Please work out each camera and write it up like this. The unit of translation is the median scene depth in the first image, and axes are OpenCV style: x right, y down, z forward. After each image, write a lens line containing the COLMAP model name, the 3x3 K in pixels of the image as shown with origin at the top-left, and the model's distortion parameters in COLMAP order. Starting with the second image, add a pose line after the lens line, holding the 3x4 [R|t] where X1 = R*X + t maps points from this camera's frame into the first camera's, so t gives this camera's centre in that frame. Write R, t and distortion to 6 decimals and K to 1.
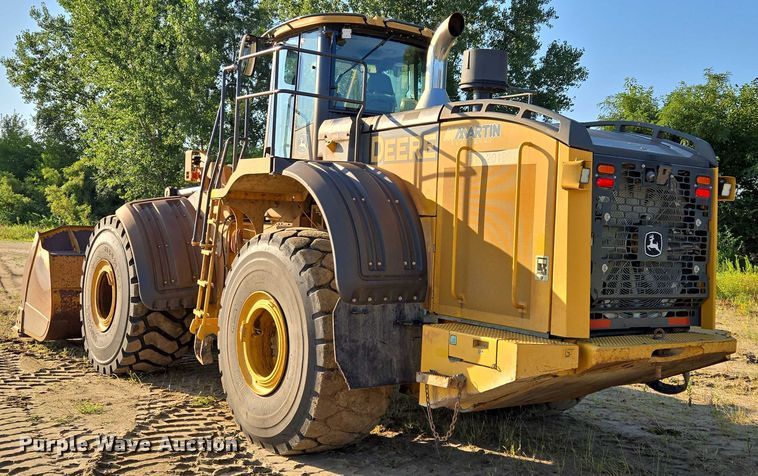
lens RADIAL K [[869.0, 0, 400.1], [0, 869.0, 222.5], [0, 0, 1]] dist [0.032442, 0.000000]
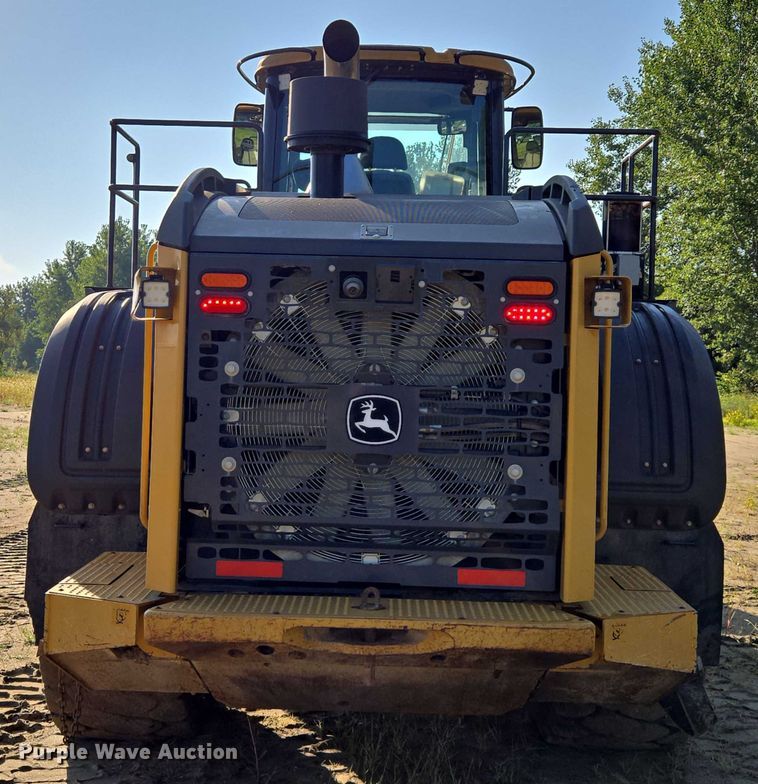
lens RADIAL K [[1290.1, 0, 378.9], [0, 1290.1, 383.6], [0, 0, 1]] dist [0.063321, 0.000000]
pose [[0.786789, -0.014927, -0.617041, 0.722063], [0.015114, 0.999874, -0.004916, 0.007002], [0.617037, -0.005458, 0.786915, 0.391964]]
